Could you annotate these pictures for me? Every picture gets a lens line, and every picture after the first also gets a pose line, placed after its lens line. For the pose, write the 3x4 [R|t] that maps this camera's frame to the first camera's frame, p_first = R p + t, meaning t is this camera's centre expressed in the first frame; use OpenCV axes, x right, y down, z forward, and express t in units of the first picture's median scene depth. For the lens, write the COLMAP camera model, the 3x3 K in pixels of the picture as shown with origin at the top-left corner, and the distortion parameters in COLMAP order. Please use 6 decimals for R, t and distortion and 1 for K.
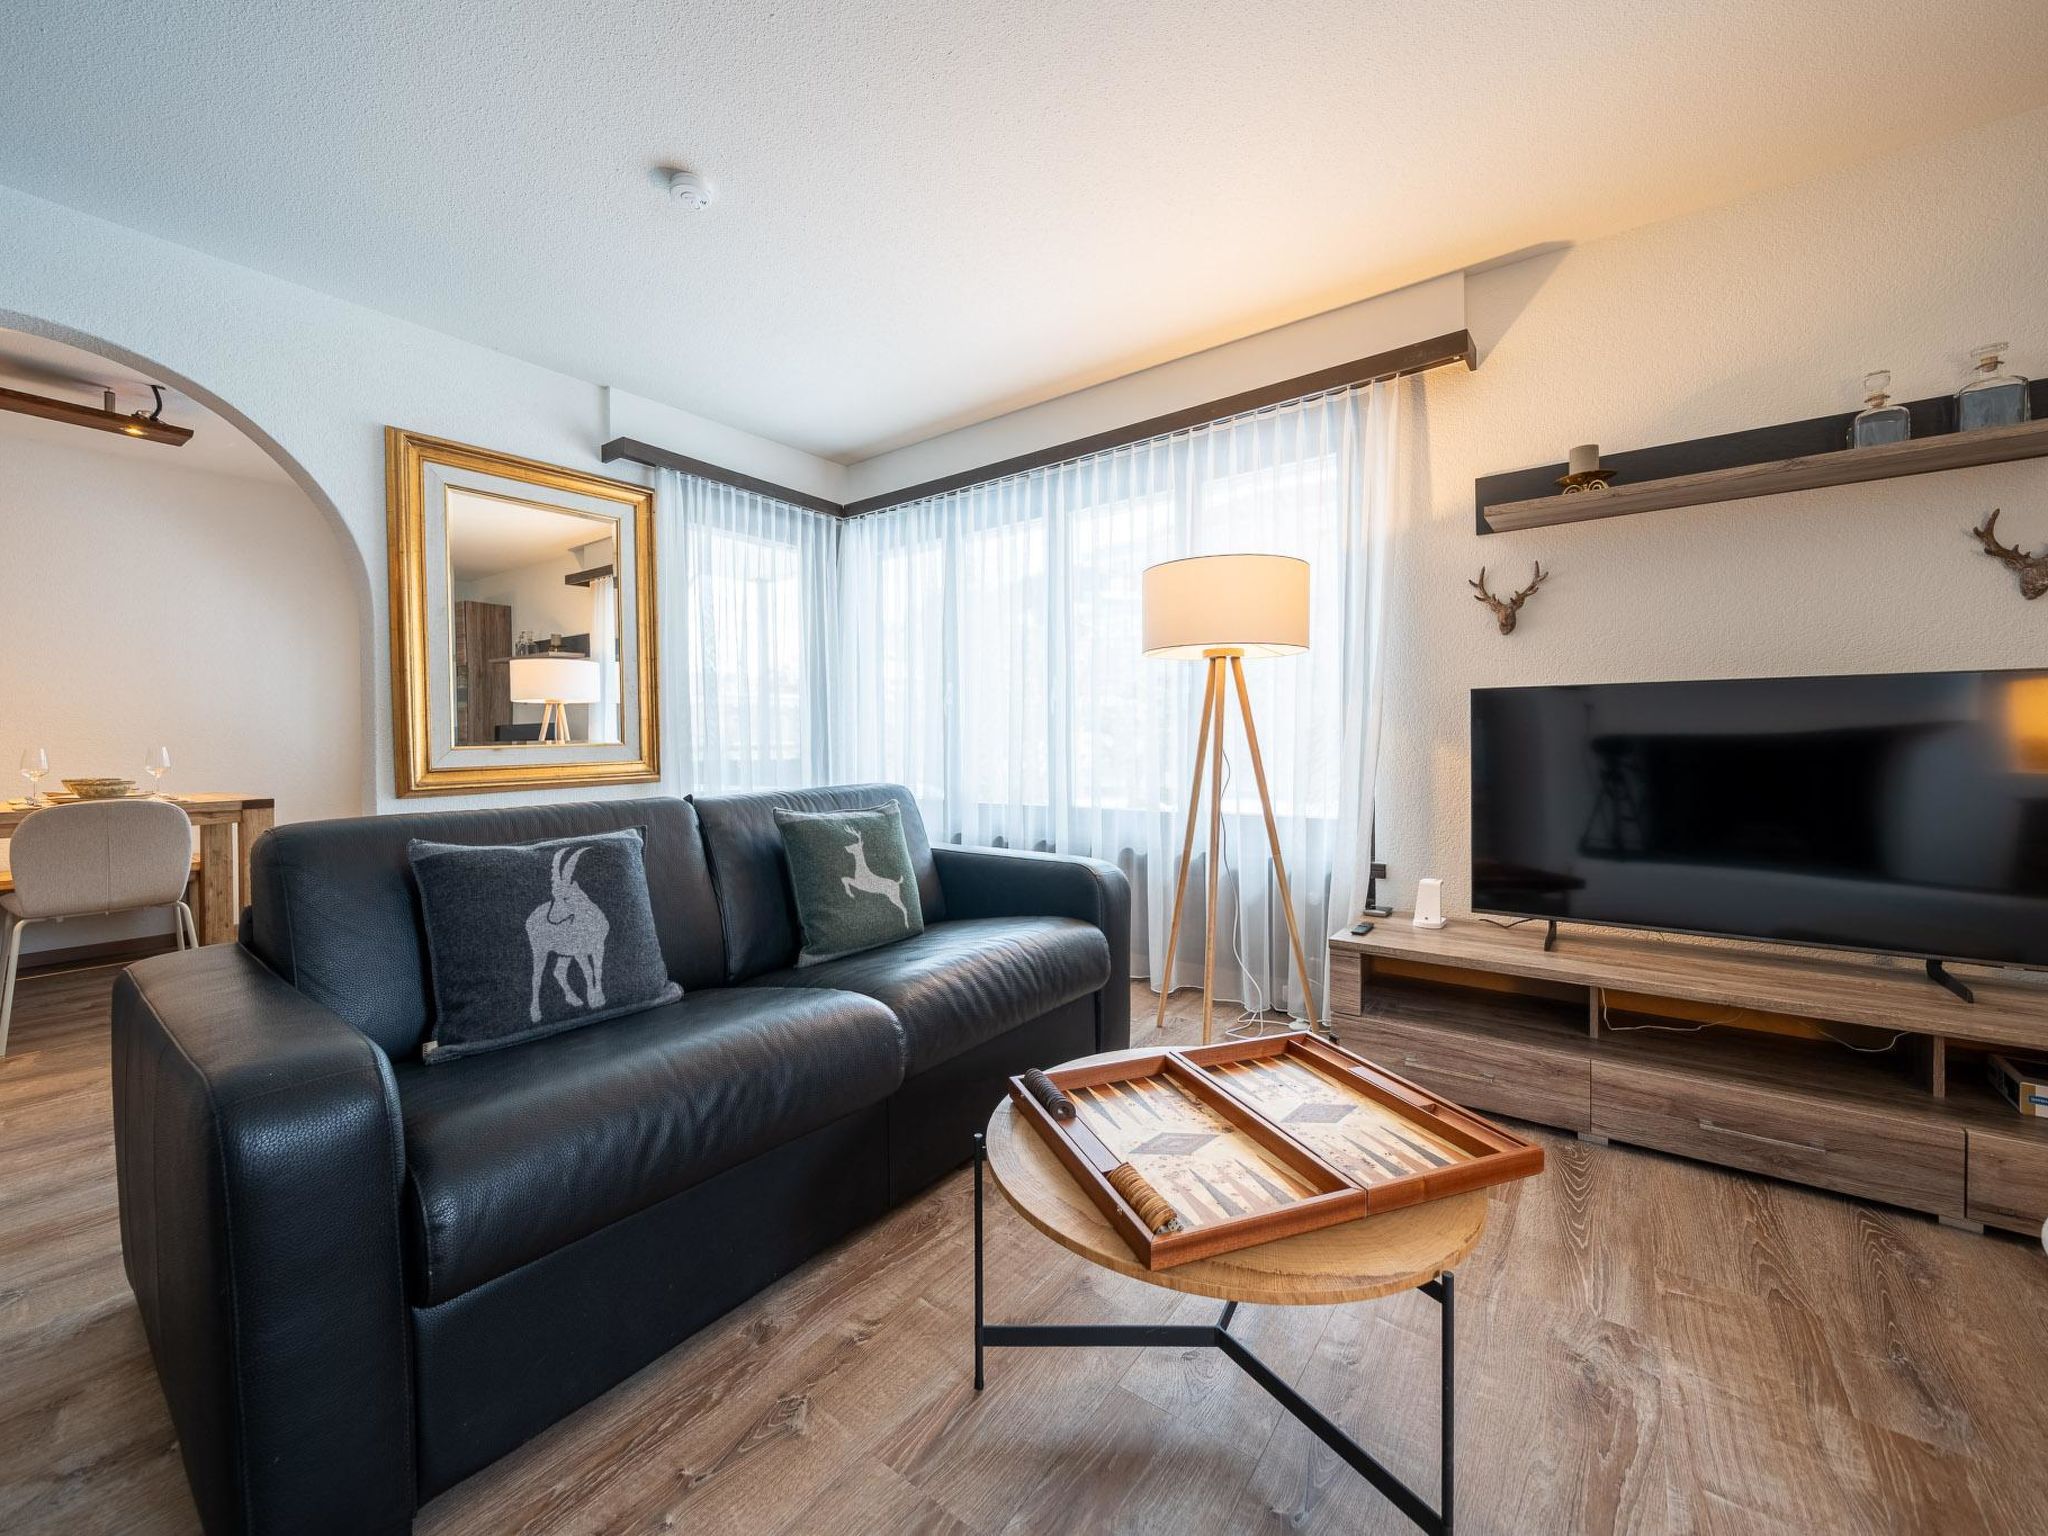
lens RADIAL K [[807.2, 0, 1015.8], [0, 807.2, 743.7], [0, 0, 1]] dist [-0.002140, -0.000761]
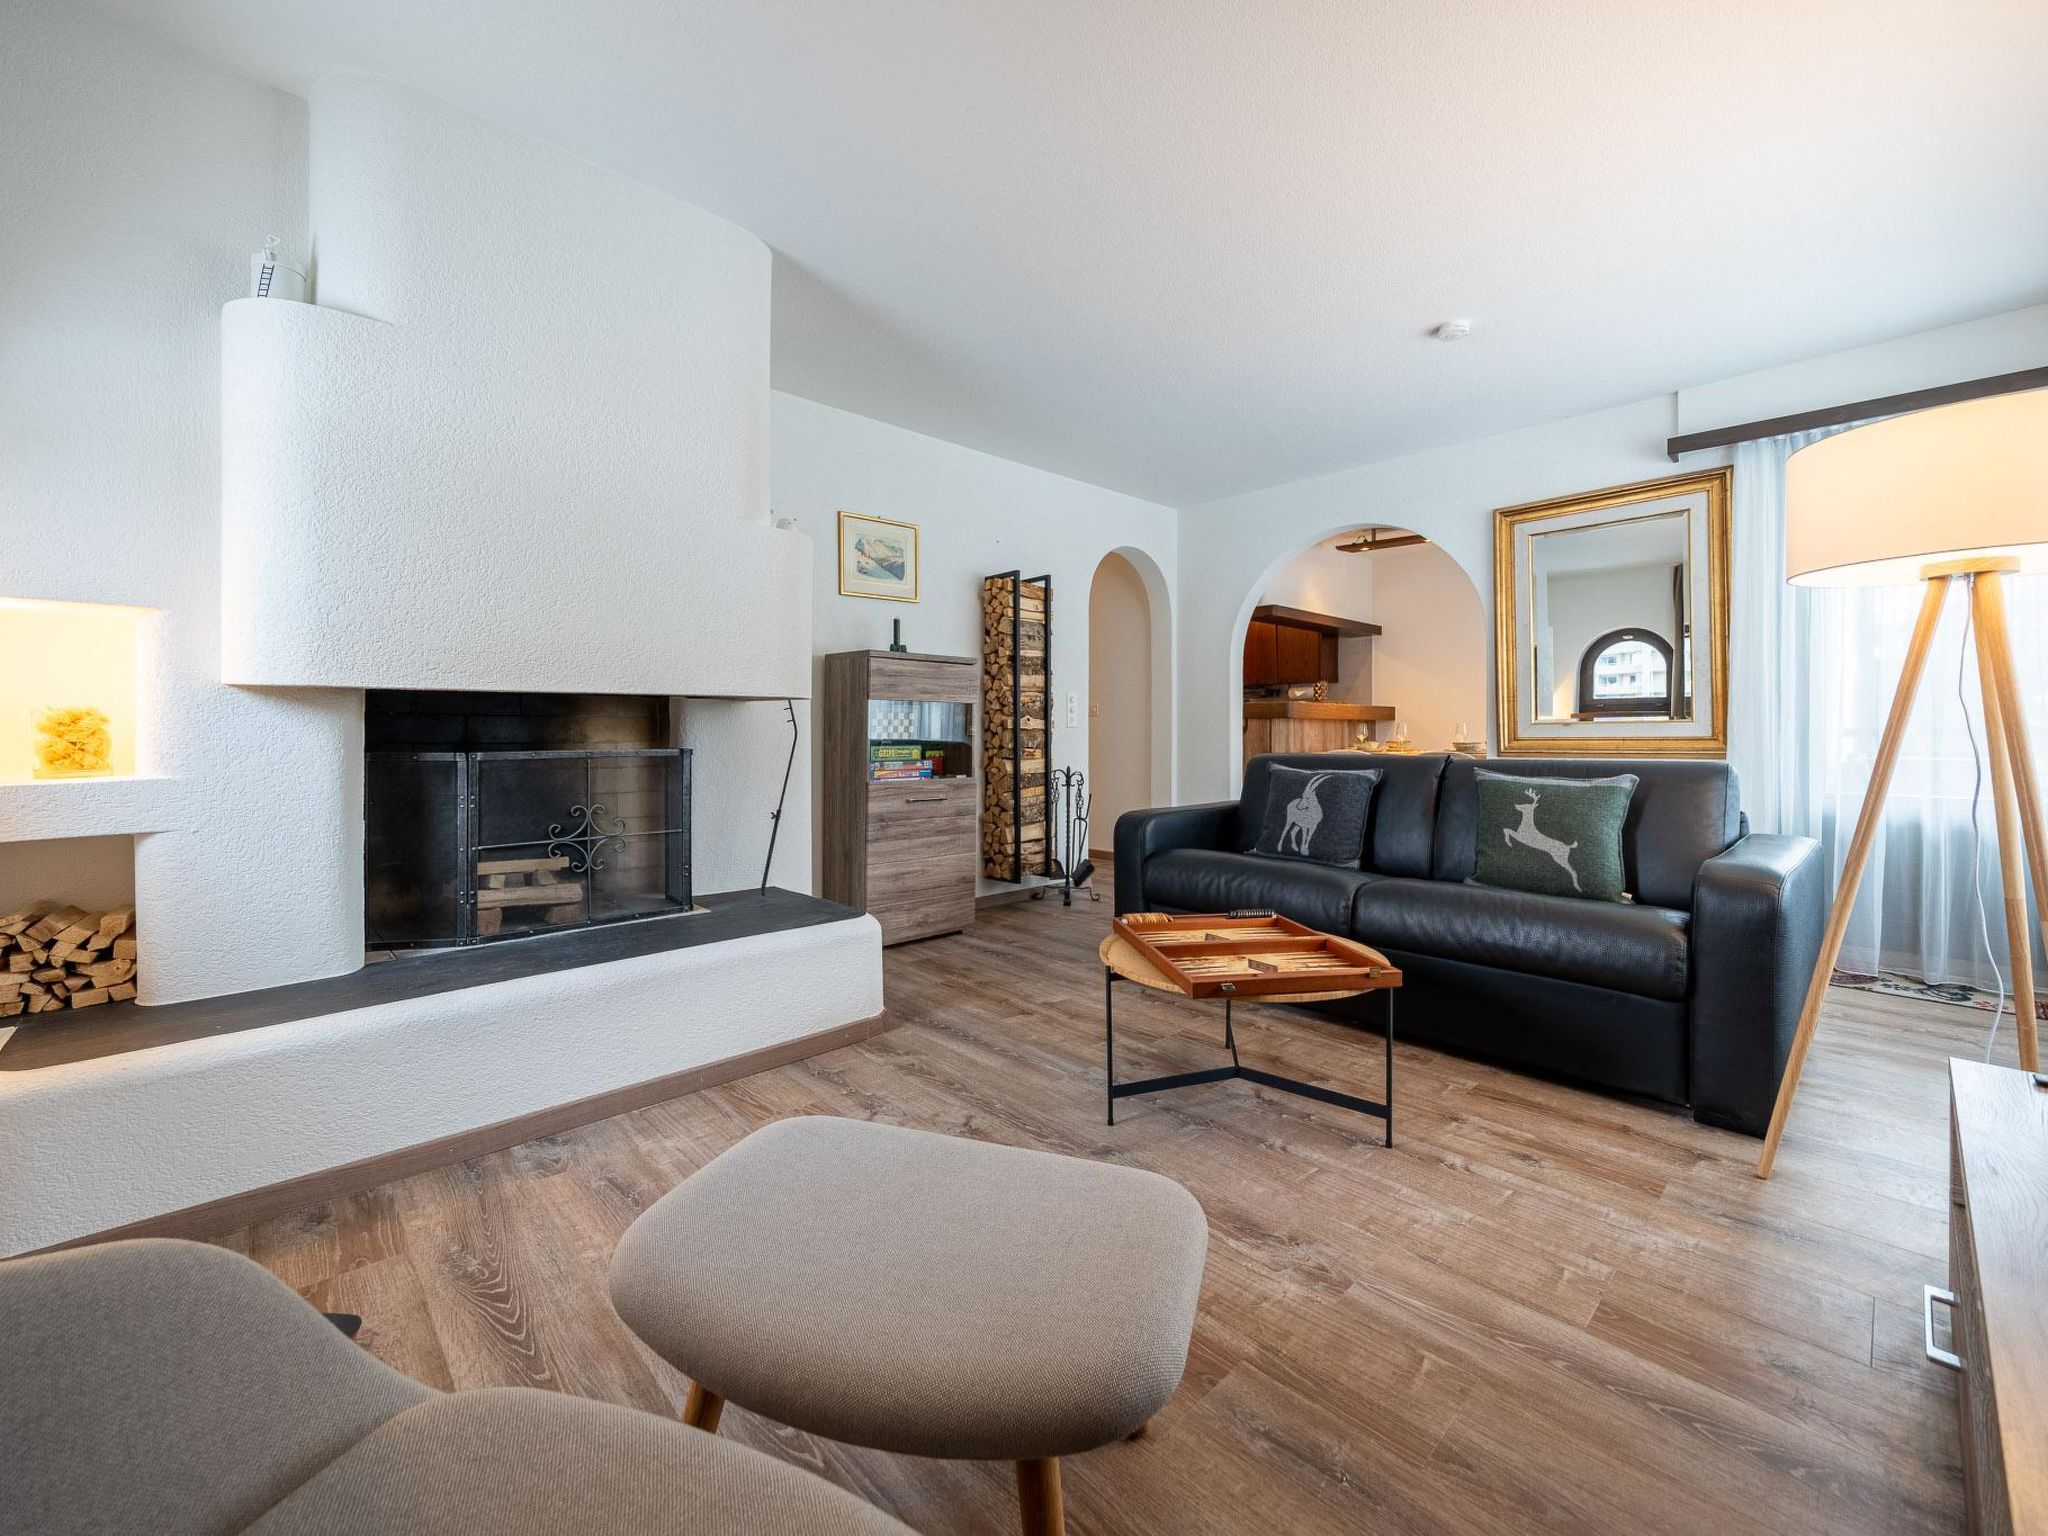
lens RADIAL K [[858.3, 0, 1023.7], [0, 858.3, 727.8], [0, 0, 1]] dist [-0.000716, 0.000005]
pose [[-0.164127, 0.008779, -0.986400, 1.102384], [-0.000569, 0.999959, 0.008995, 0.001020], [0.986439, 0.002037, -0.164115, 0.451212]]
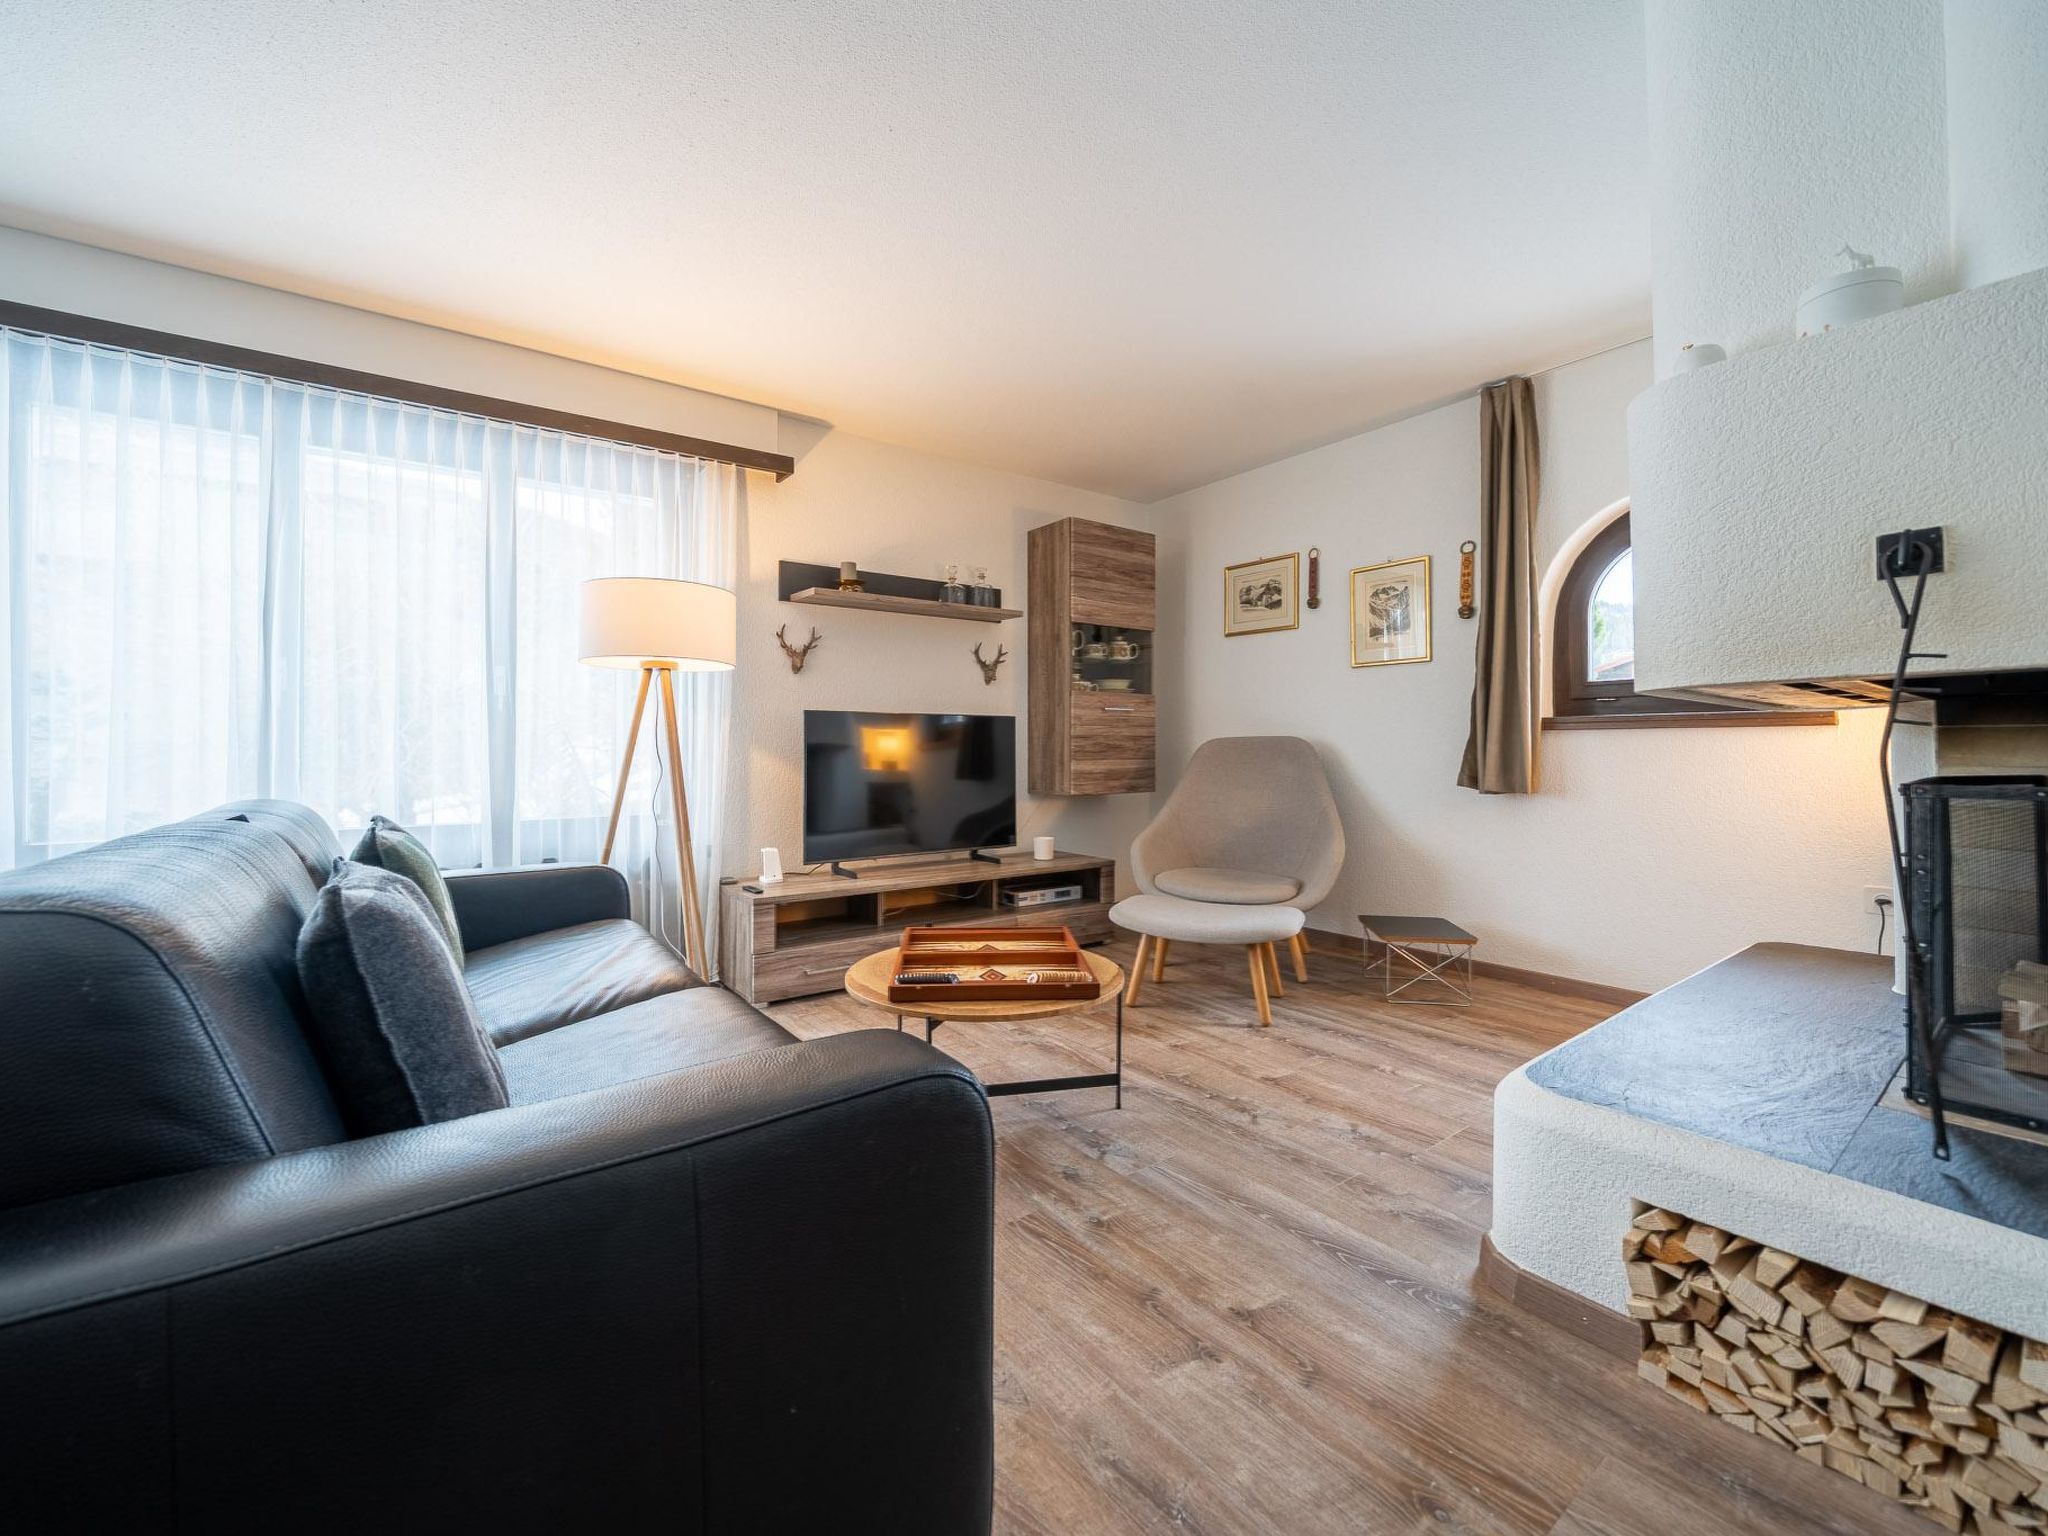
lens RADIAL K [[806.9, 0, 984.6], [0, 806.9, 749.1], [0, 0, 1]] dist [-0.000007, 0.000003]
pose [[0.314261, 0.008284, 0.949301, -0.721508], [0.003917, 0.999942, -0.010023, 0.018000], [-0.949329, 0.006869, 0.314210, 0.246539]]
